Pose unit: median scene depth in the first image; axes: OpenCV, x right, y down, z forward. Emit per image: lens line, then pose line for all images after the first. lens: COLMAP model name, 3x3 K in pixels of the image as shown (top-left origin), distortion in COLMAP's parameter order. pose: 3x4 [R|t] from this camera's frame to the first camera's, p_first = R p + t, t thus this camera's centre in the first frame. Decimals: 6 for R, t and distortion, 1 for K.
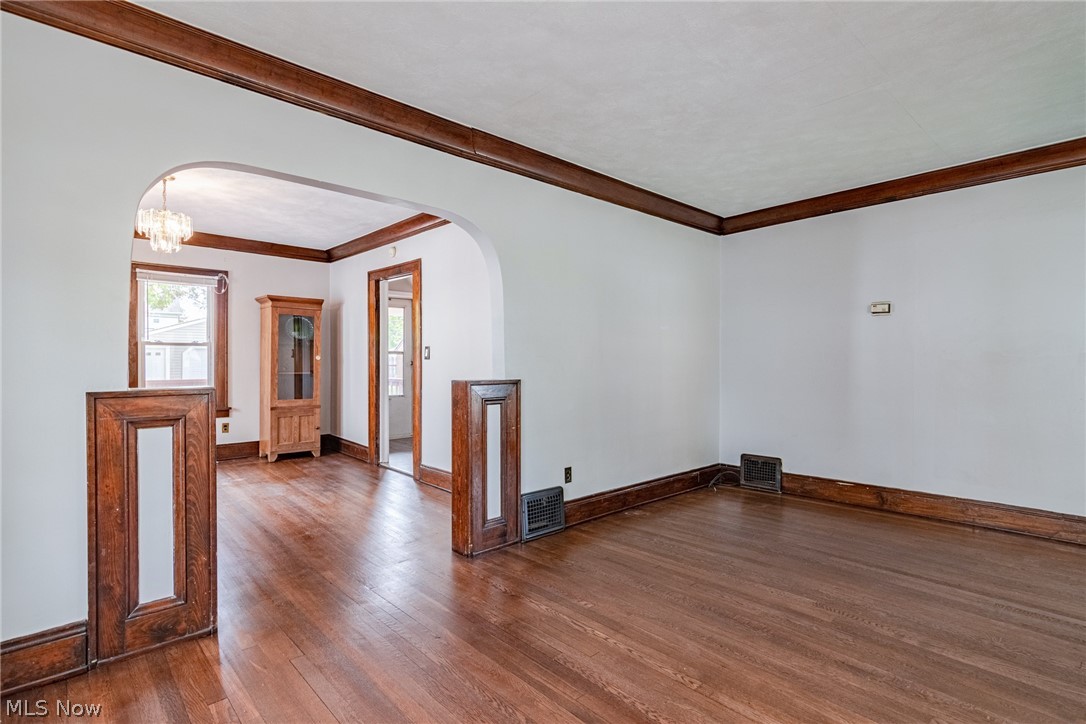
lens RADIAL K [[534.0, 0, 536.4], [0, 534.0, 359.0], [0, 0, 1]] dist [0.001704, 0.001423]
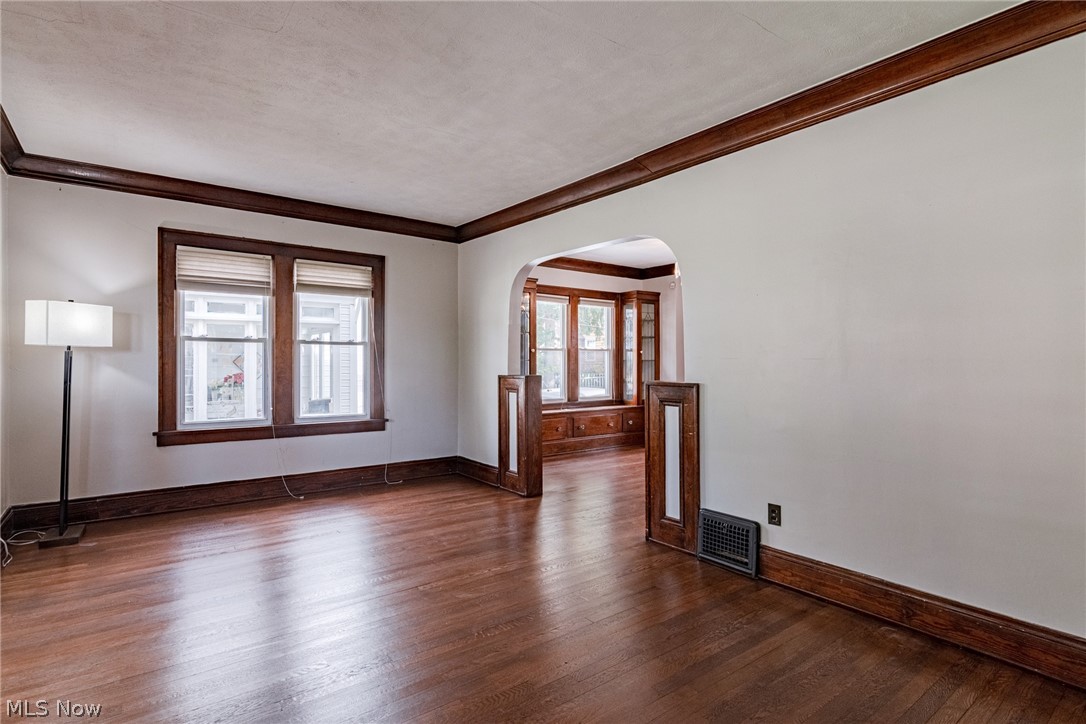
lens RADIAL K [[534.0, 0, 521.1], [0, 534.0, 360.8], [0, 0, 1]] dist [0.001704, 0.001423]
pose [[-0.099472, -0.003336, -0.995035, 0.545772], [-0.000792, 0.999994, -0.003273, 0.001717], [0.995040, 0.000463, -0.099475, 0.462835]]
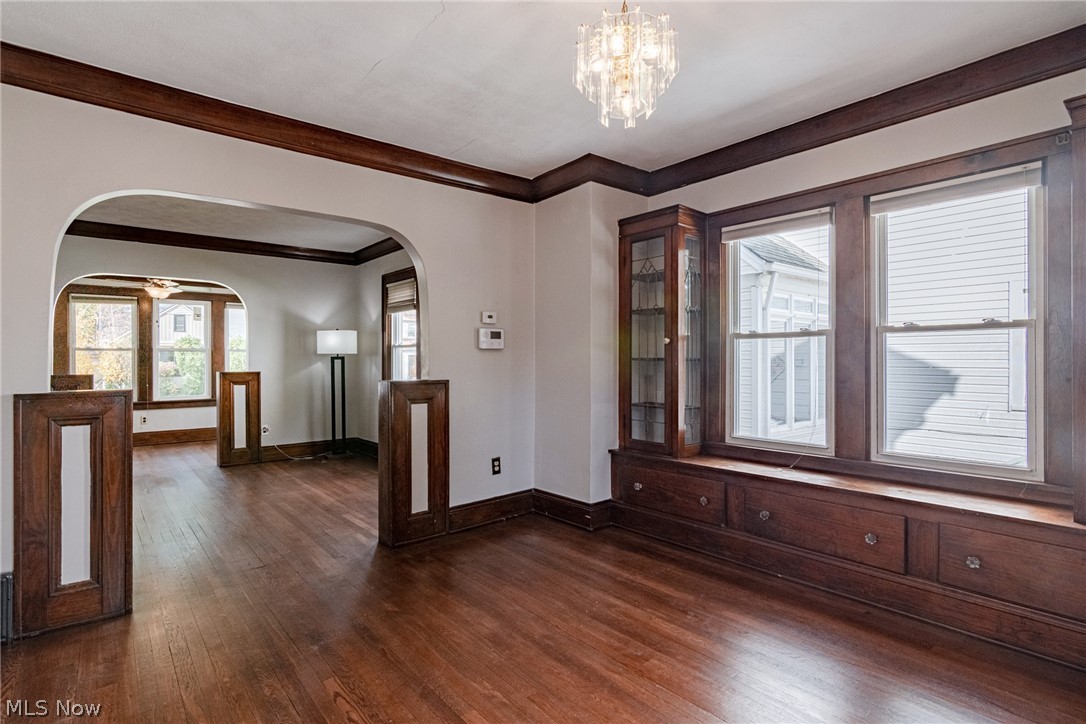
lens RADIAL K [[534.0, 0, 530.5], [0, 534.0, 366.2], [0, 0, 1]] dist [0.001704, 0.001423]
pose [[-0.999145, 0.003271, 0.041223, -0.430407], [0.003848, 0.999896, 0.013925, -0.003682], [-0.041174, 0.014071, -0.999053, 0.980009]]
